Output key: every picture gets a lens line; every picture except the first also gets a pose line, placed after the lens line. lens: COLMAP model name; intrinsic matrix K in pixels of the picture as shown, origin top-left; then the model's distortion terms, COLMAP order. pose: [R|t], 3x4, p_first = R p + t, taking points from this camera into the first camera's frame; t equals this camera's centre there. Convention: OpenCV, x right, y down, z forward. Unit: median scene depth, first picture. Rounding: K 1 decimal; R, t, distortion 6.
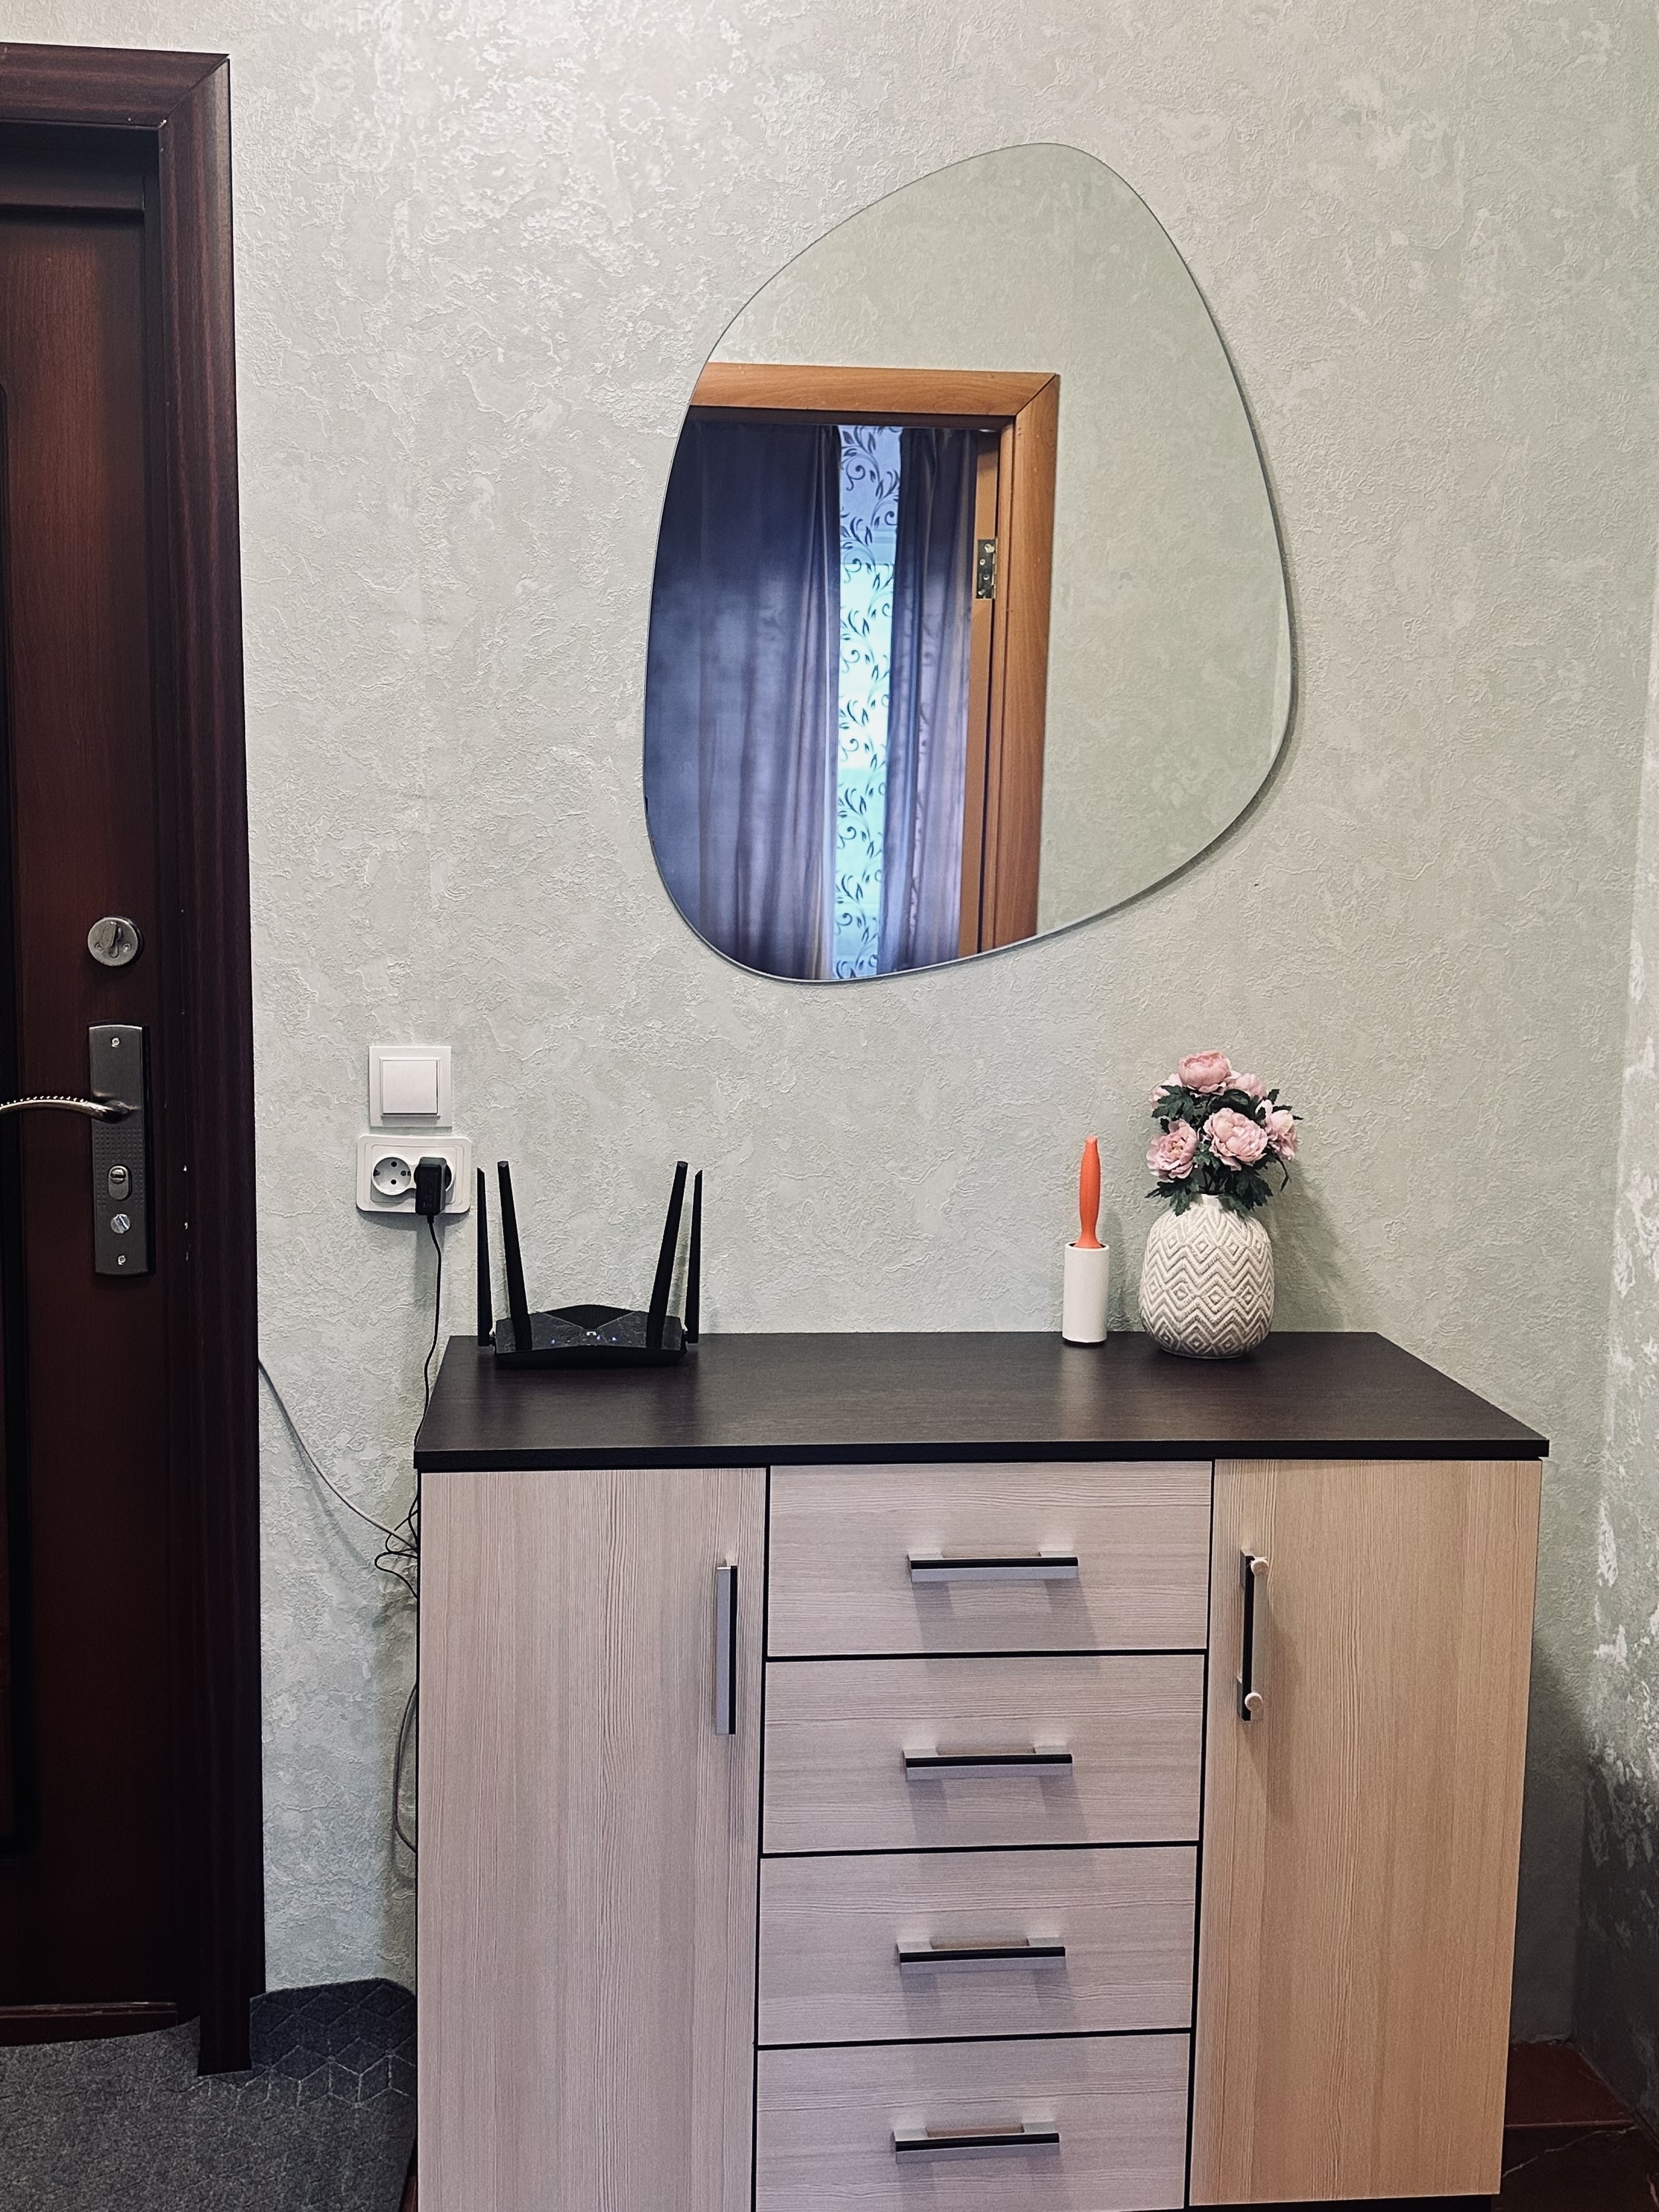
lens RADIAL K [[2125.9, 0, 831.8], [0, 2125.9, 1105.9], [0, 0, 1]] dist [0.120073, 0.000000]
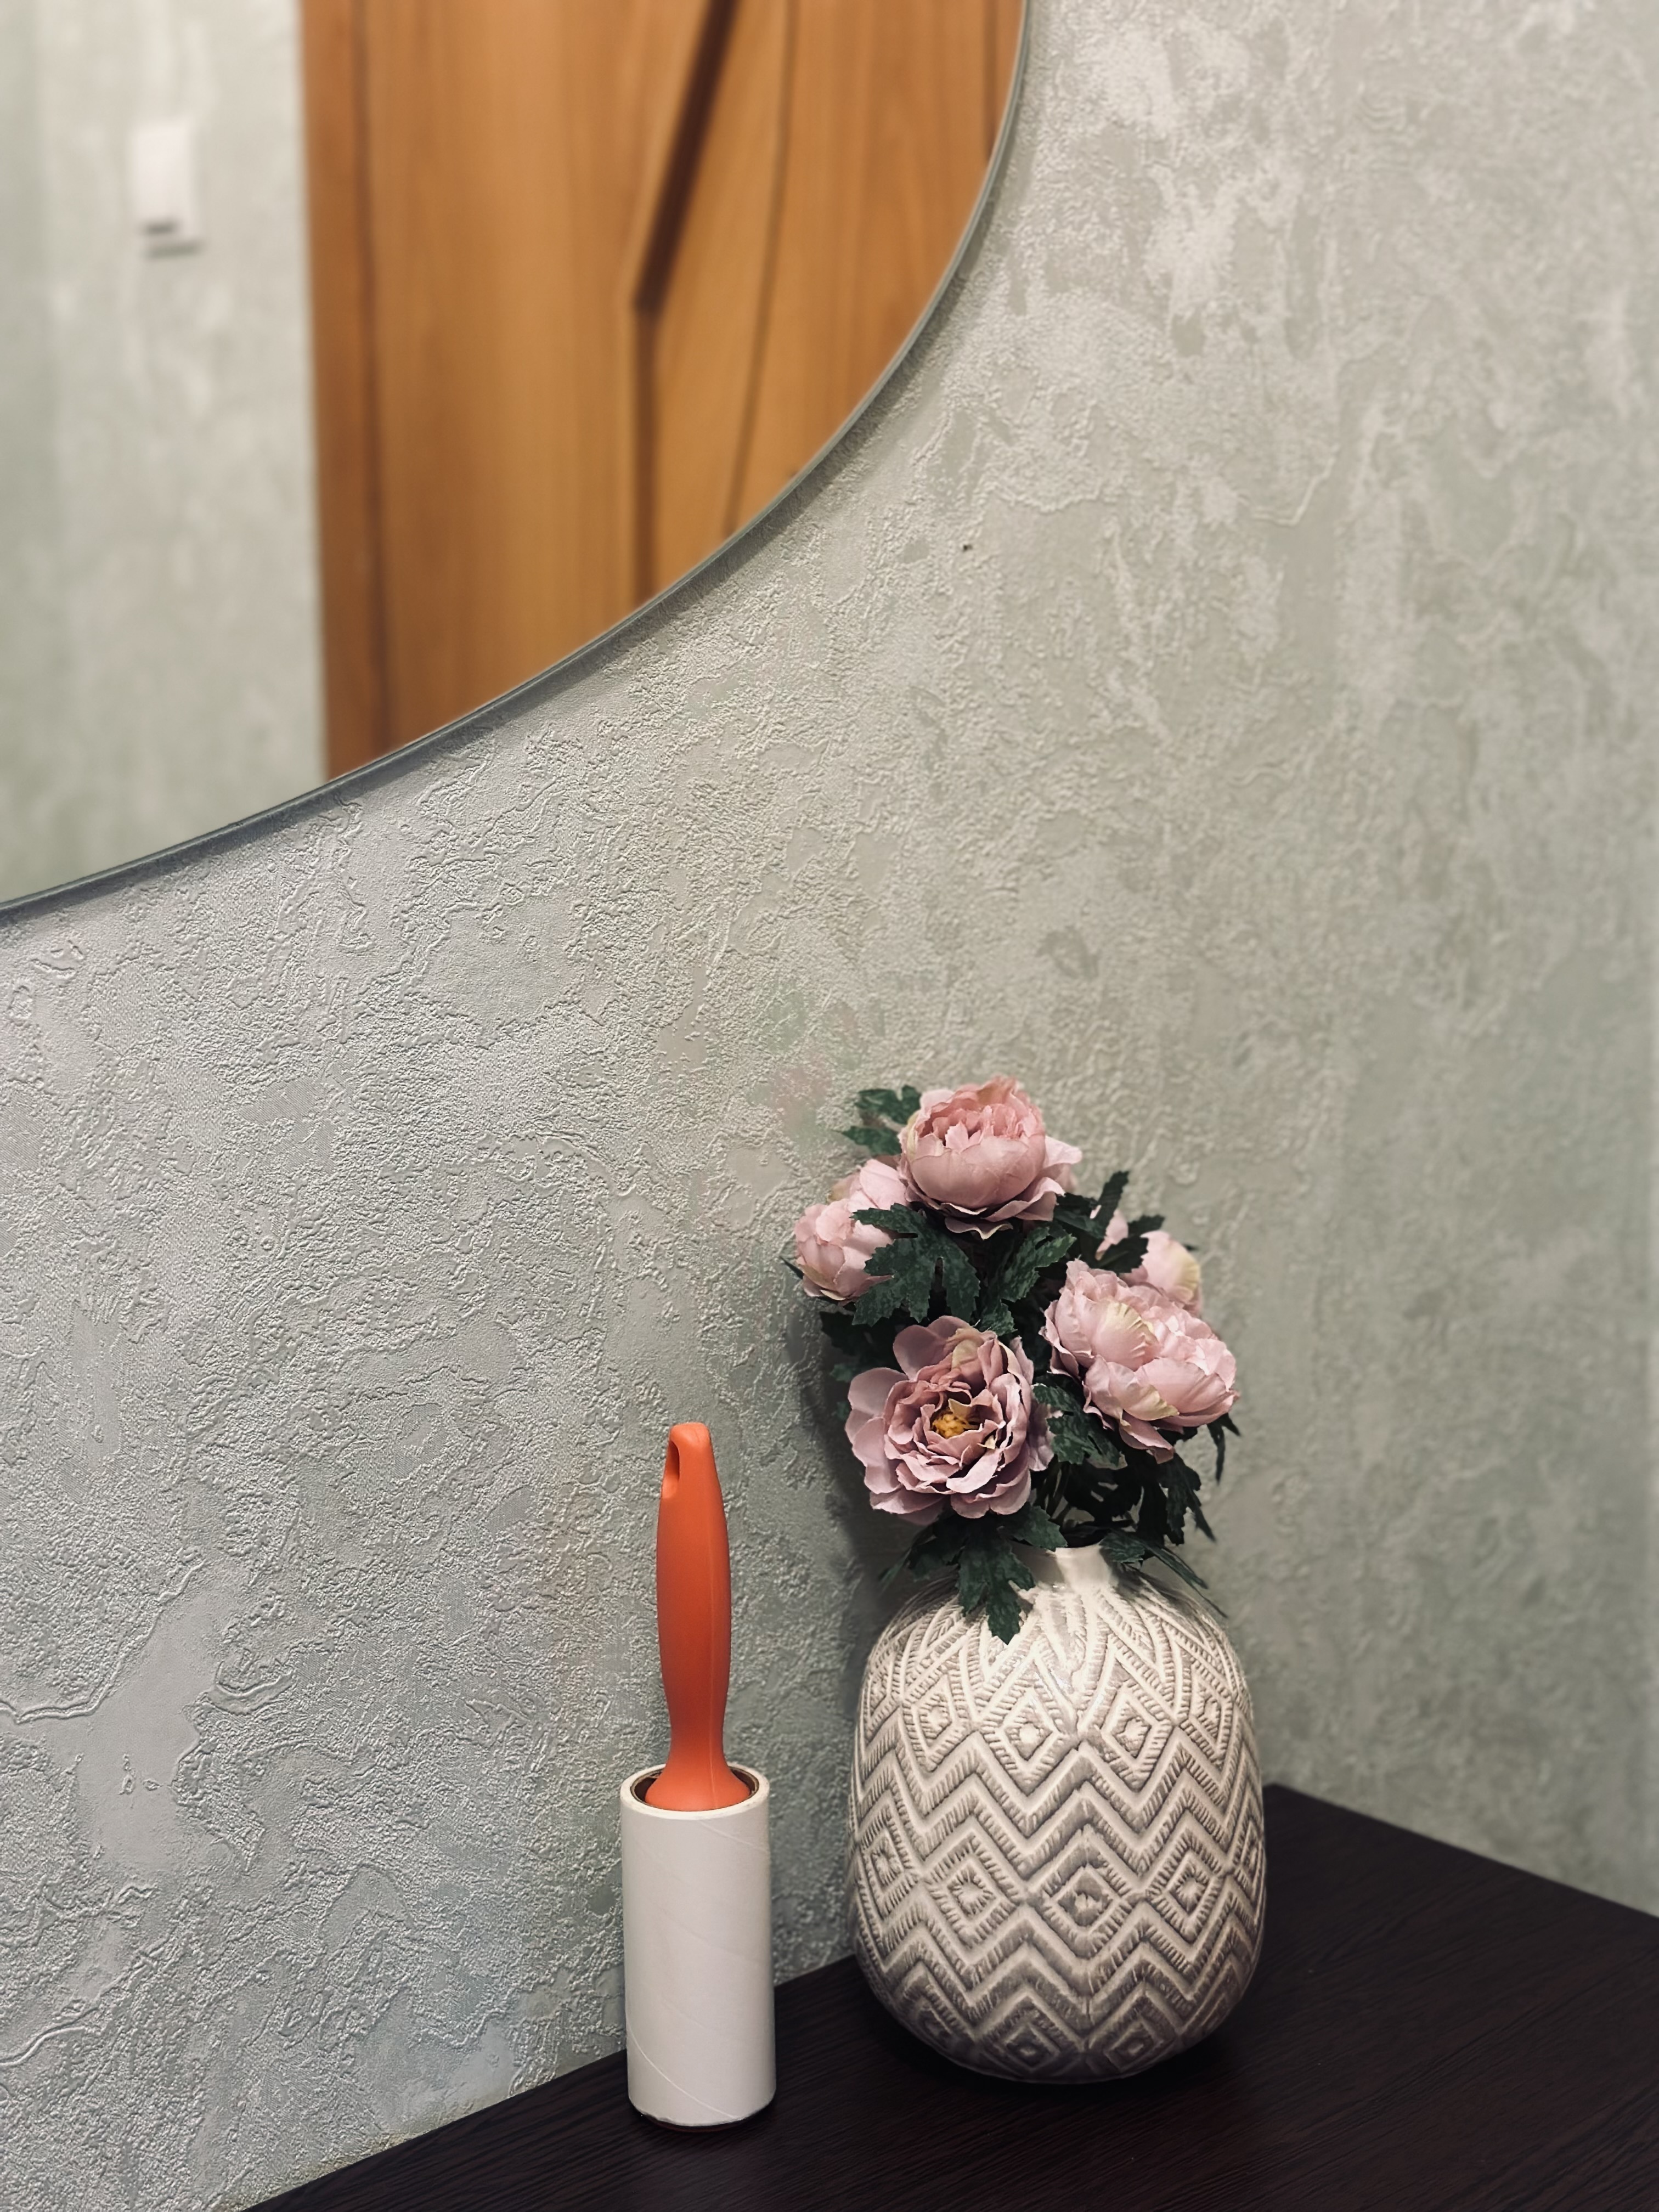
lens RADIAL K [[3090.1, 0, 823.0], [0, 3090.1, 1108.5], [0, 0, 1]] dist [0.152055, 0.000000]
pose [[0.808524, -0.129640, 0.574006, -0.099336], [0.105998, 0.991561, 0.074641, -0.056907], [-0.578839, 0.000495, 0.815442, 0.631525]]
